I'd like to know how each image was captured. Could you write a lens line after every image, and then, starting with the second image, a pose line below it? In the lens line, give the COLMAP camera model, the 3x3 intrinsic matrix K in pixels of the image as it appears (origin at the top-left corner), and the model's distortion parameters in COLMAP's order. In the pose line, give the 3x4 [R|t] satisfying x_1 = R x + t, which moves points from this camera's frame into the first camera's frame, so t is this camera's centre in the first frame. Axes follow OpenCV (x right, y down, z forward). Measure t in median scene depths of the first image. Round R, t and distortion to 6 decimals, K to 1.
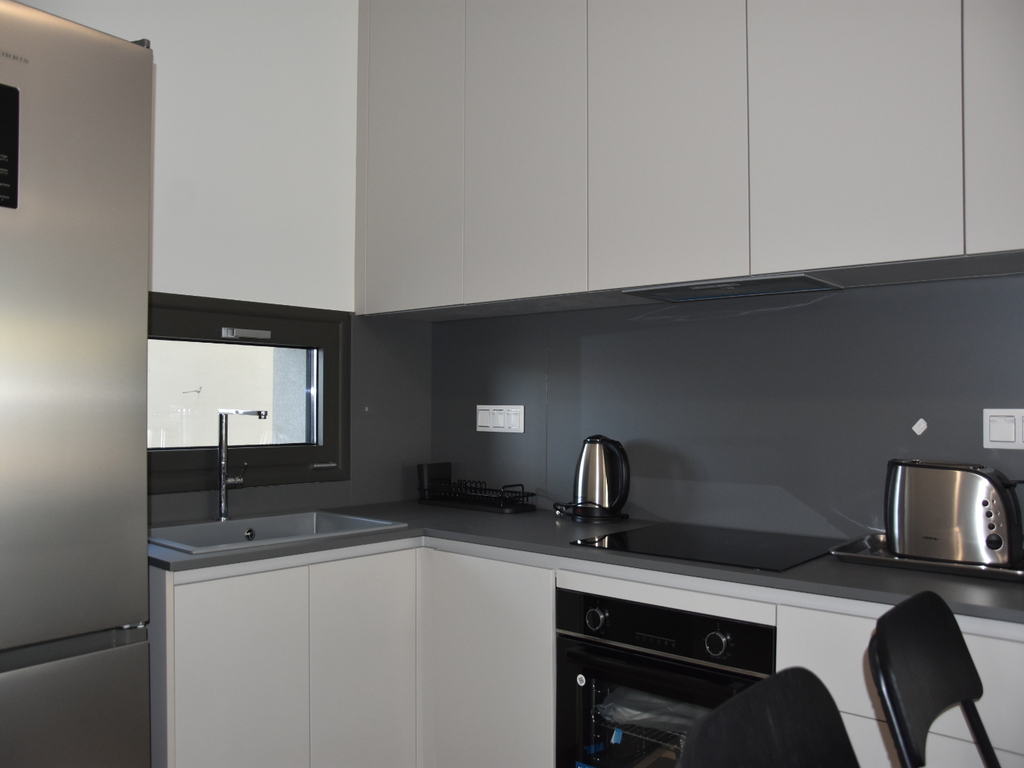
lens RADIAL K [[847.9, 0, 514.3], [0, 847.9, 394.6], [0, 0, 1]] dist [-0.105452, 0.093463]
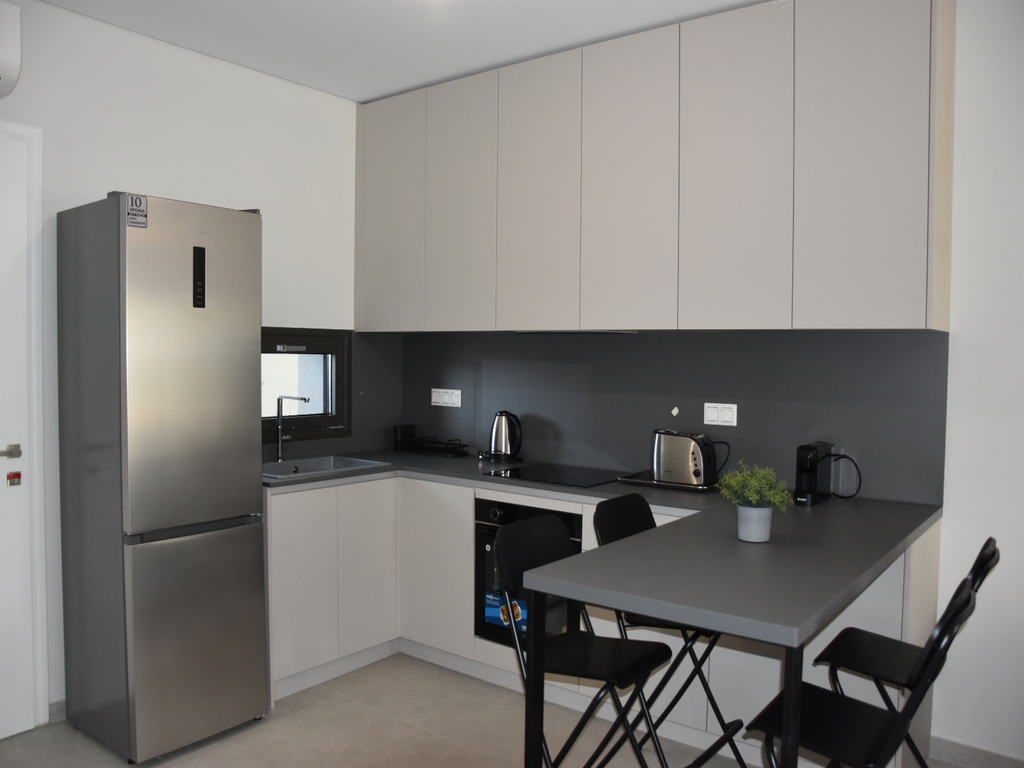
lens RADIAL K [[810.8, 0, 513.4], [0, 810.8, 388.6], [0, 0, 1]] dist [-0.143871, 0.112060]
pose [[0.998377, 0.006121, 0.056618, 0.027061], [-0.009252, 0.998432, 0.055206, -0.087599], [-0.056191, -0.055640, 0.996868, -0.615838]]
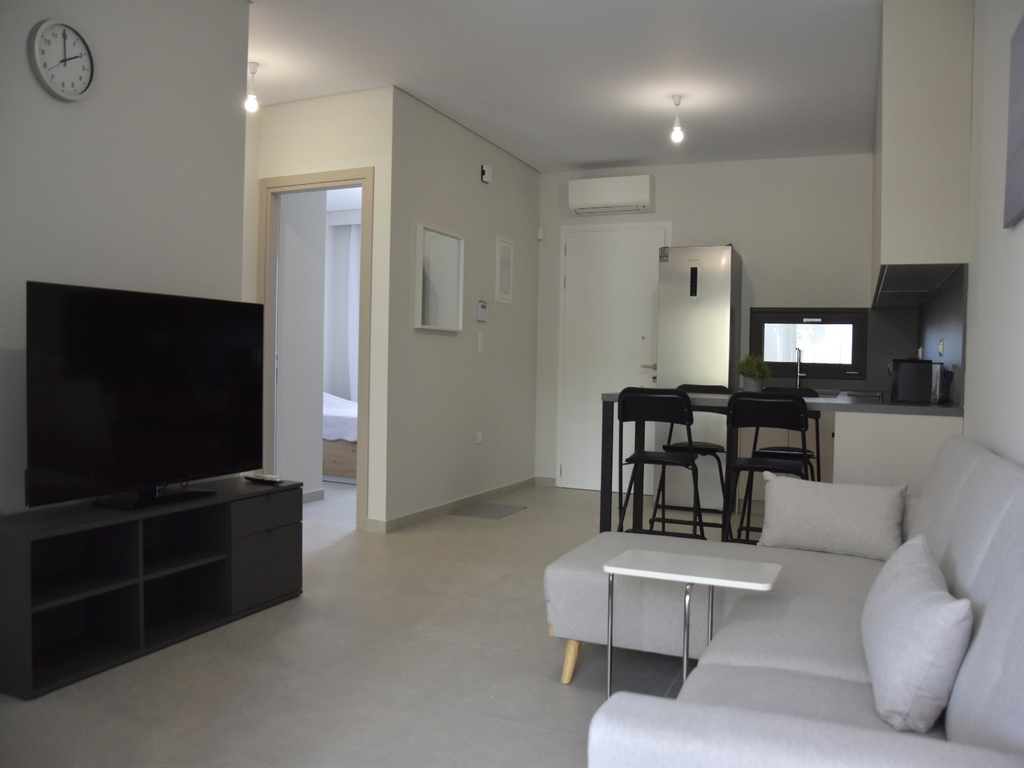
lens RADIAL K [[810.8, 0, 513.4], [0, 810.8, 388.6], [0, 0, 1]] dist [-0.143871, 0.112060]
pose [[0.301410, 0.028836, -0.953058, 1.844127], [-0.009282, 0.999584, 0.027309, 0.085063], [0.953449, 0.000615, 0.301552, -0.667804]]
